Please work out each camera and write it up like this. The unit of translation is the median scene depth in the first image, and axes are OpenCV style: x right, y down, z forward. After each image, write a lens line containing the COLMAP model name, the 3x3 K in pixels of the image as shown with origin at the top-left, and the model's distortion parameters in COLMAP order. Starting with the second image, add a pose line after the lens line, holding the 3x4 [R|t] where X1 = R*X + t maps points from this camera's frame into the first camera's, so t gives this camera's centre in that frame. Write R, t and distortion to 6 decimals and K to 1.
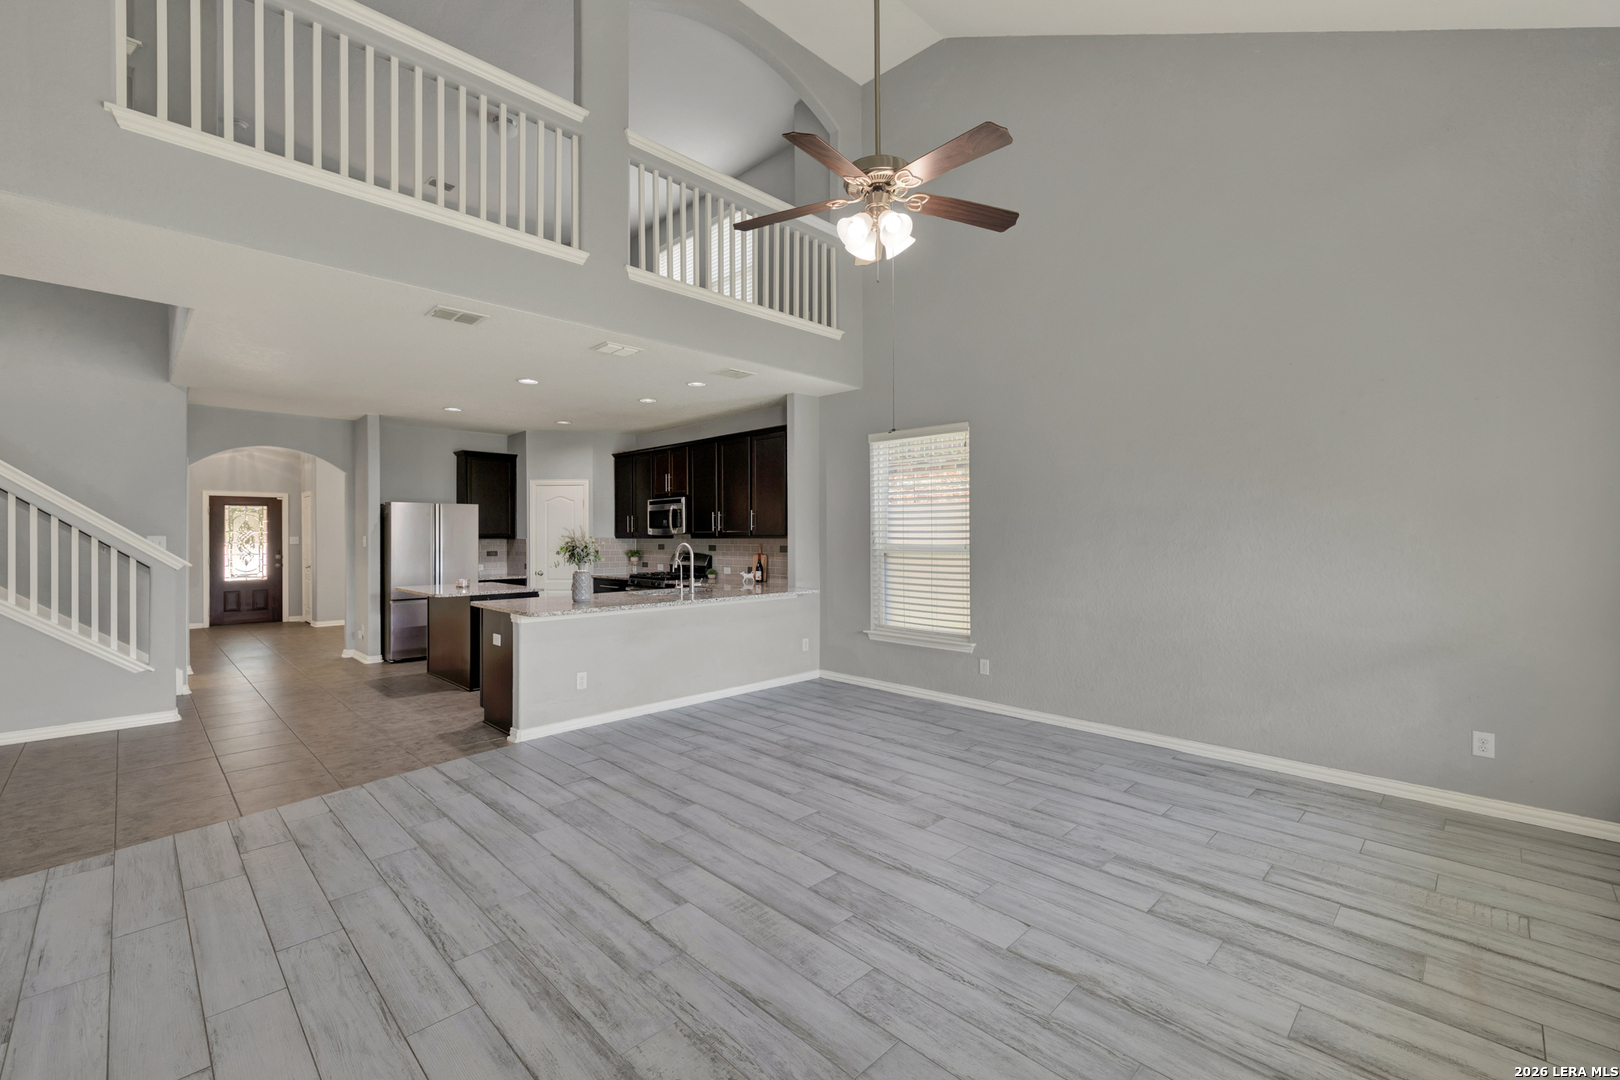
lens RADIAL K [[677.9, 0, 797.5], [0, 677.9, 537.5], [0, 0, 1]] dist [0.001870, 0.000260]
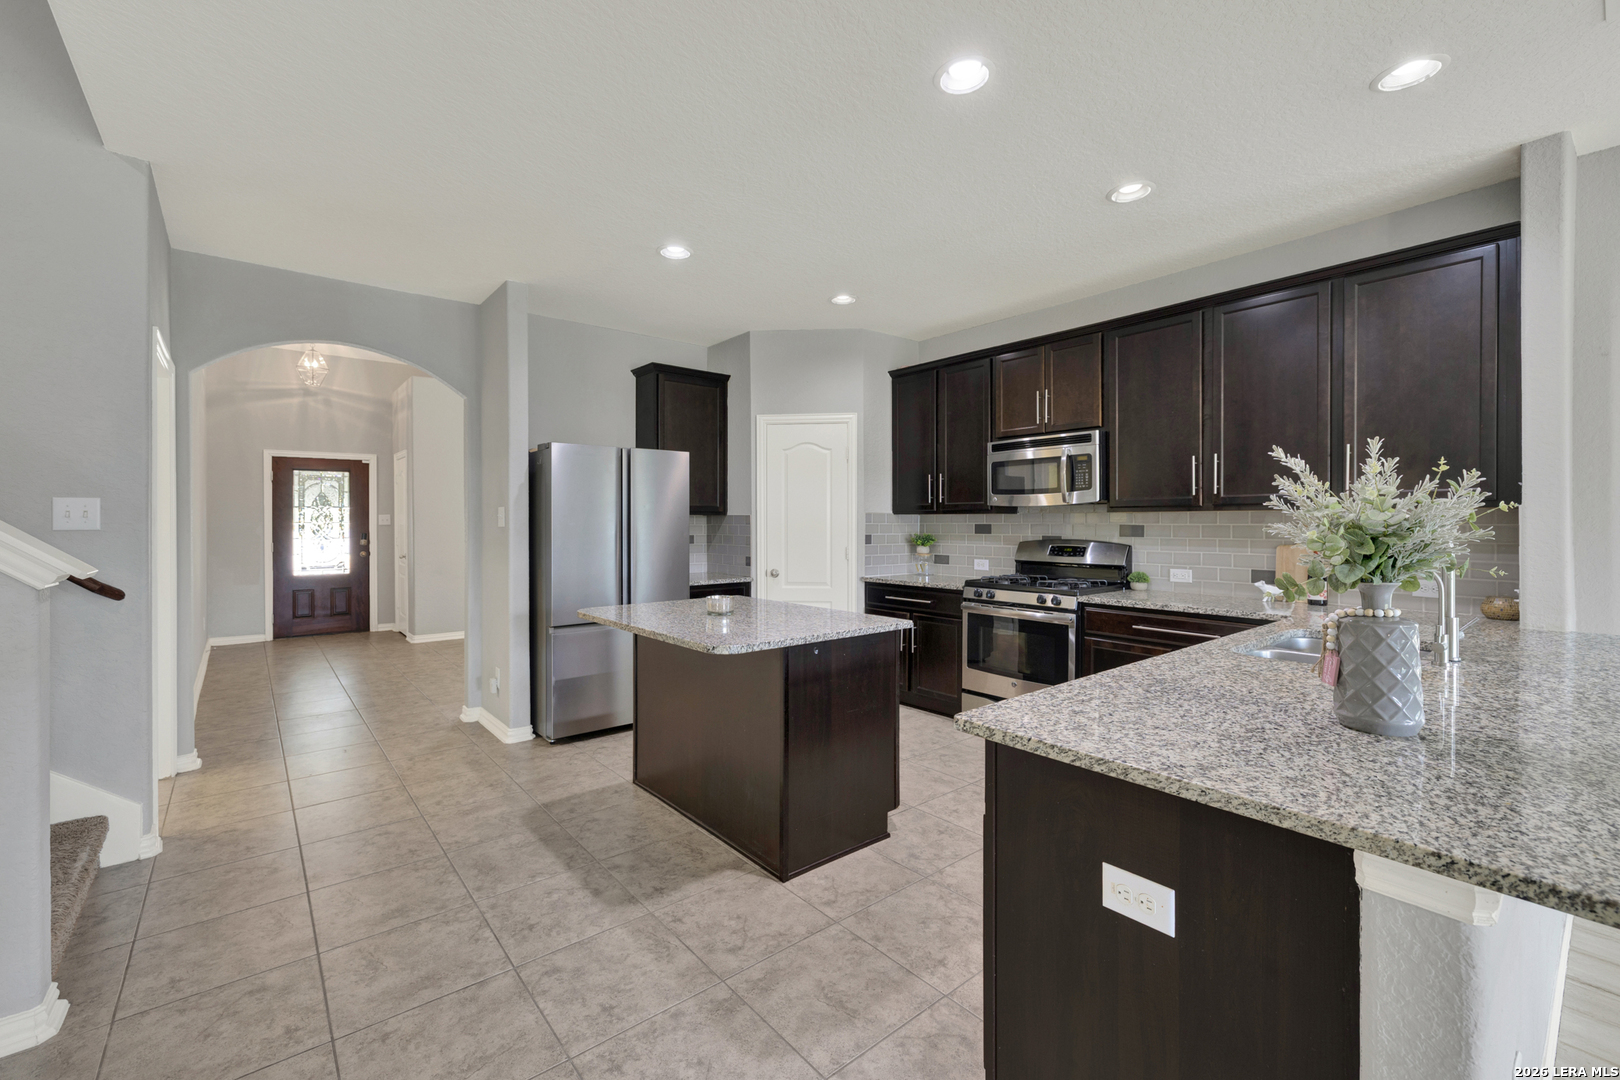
lens RADIAL K [[677.9, 0, 794.7], [0, 677.9, 526.3], [0, 0, 1]] dist [0.001870, 0.000260]
pose [[0.995170, 0.001785, -0.098151, -0.402495], [-0.001162, 0.999979, 0.006398, 0.010750], [0.098161, -0.006253, 0.995151, 0.552581]]
